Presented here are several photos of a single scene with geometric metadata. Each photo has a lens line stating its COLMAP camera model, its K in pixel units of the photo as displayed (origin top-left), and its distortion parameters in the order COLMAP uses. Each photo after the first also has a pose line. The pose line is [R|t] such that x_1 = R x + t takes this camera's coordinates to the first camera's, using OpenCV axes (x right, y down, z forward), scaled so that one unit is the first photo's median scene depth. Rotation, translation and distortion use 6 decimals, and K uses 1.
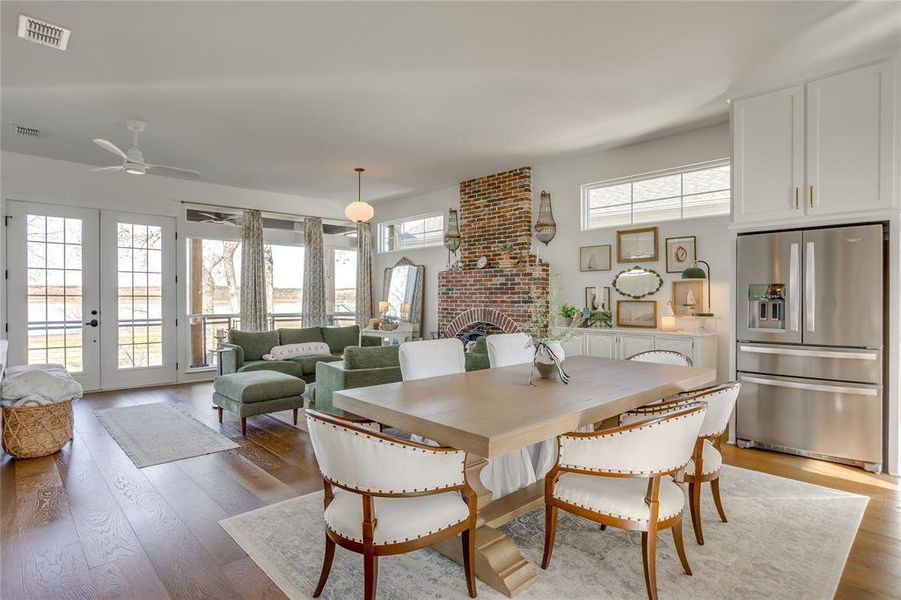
lens RADIAL K [[477.3, 0, 446.5], [0, 477.3, 300.2], [0, 0, 1]] dist [-0.059093, 0.040748]
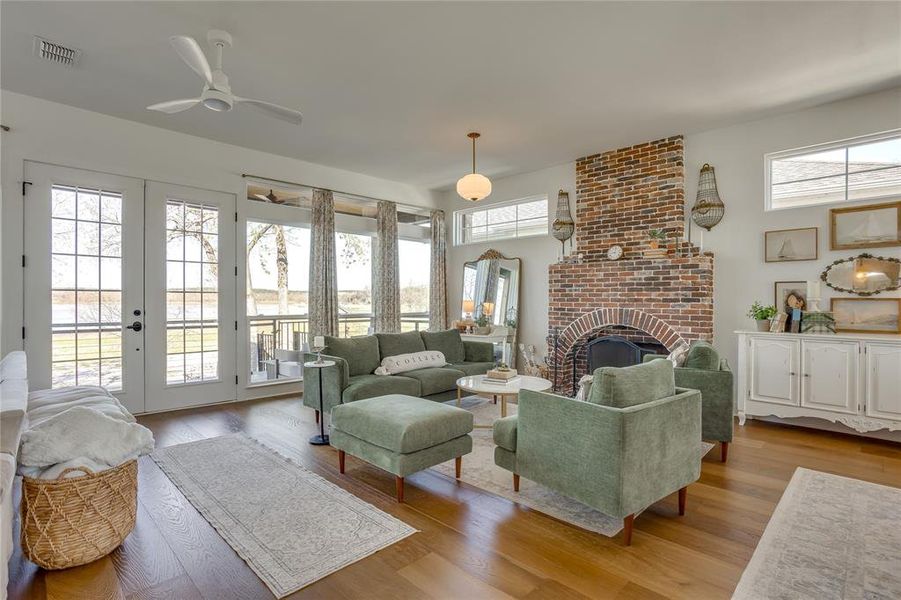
lens RADIAL K [[443.3, 0, 444.2], [0, 443.3, 301.4], [0, 0, 1]] dist [-0.062075, 0.035226]
pose [[0.999676, 0.002202, 0.025344, -0.253862], [-0.002150, 0.999996, -0.002077, 0.007716], [-0.025348, 0.002022, 0.999677, 0.260540]]
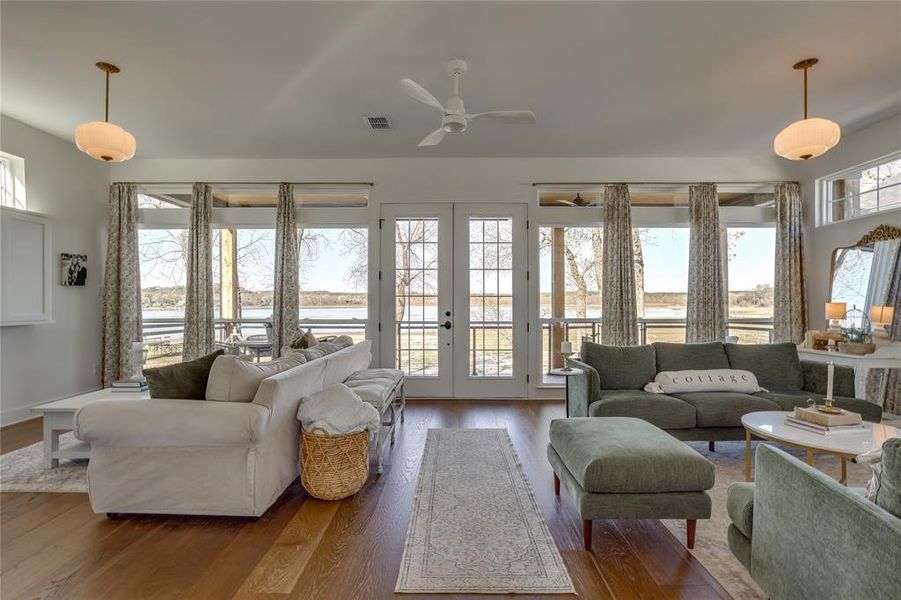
lens RADIAL K [[440.0, 0, 447.2], [0, 440.0, 301.2], [0, 0, 1]] dist [-0.054107, 0.033805]
pose [[0.715329, -0.002456, -0.698784, -0.132980], [-0.003116, 0.999973, -0.006704, 0.006761], [0.698781, 0.006972, 0.715302, 0.353399]]
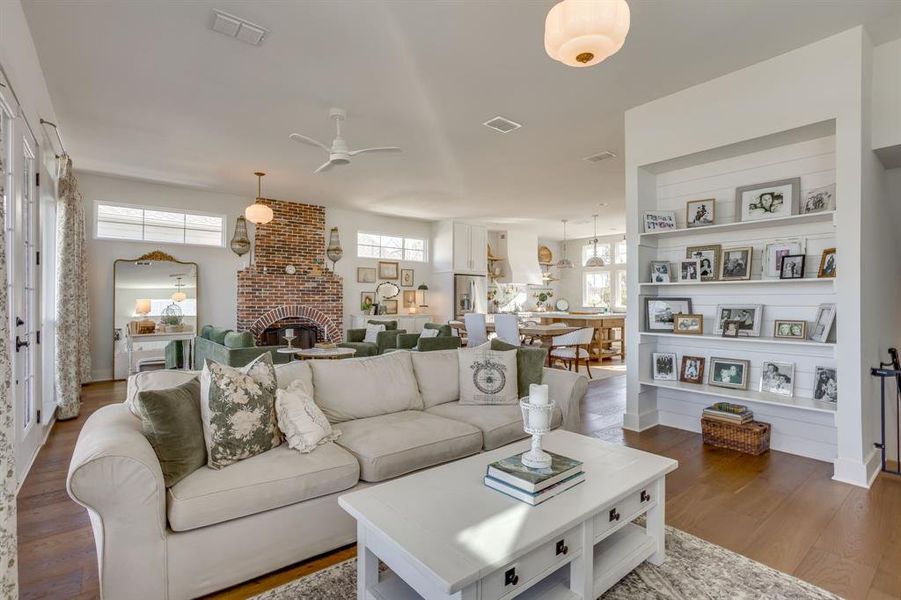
lens RADIAL K [[436.9, 0, 449.4], [0, 436.9, 289.3], [0, 0, 1]] dist [-0.057986, 0.033097]
pose [[0.083436, 0.027741, 0.996127, -1.099355], [0.002894, 0.999601, -0.028080, 0.007519], [-0.996509, 0.005226, 0.083323, 0.509776]]
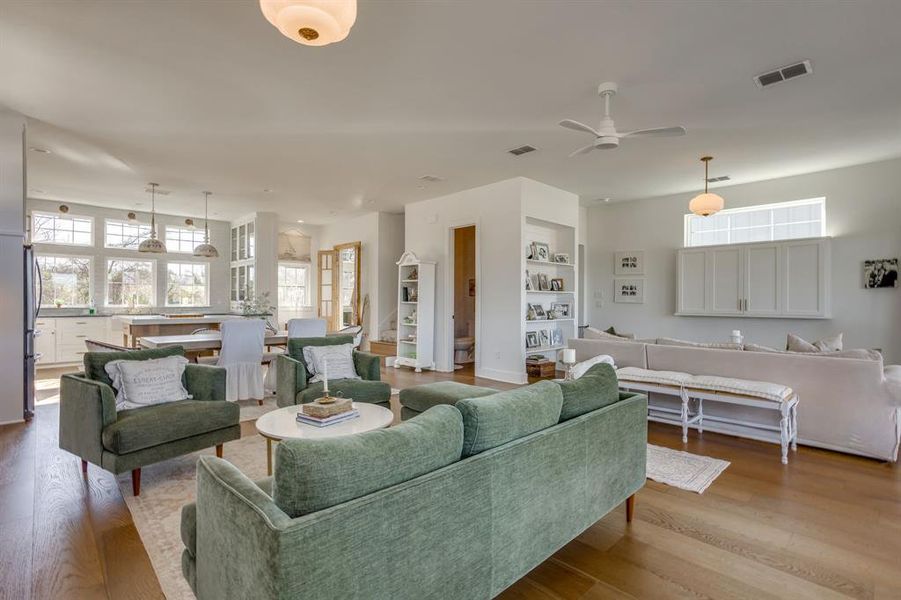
lens RADIAL K [[435.1, 0, 450.5], [0, 435.1, 300.0], [0, 0, 1]] dist [-0.052477, 0.032705]
pose [[-0.999955, -0.002916, -0.009022, -0.266347], [-0.002974, 0.999975, 0.006413, -0.001544], [0.009003, 0.006439, -0.999939, 1.289126]]
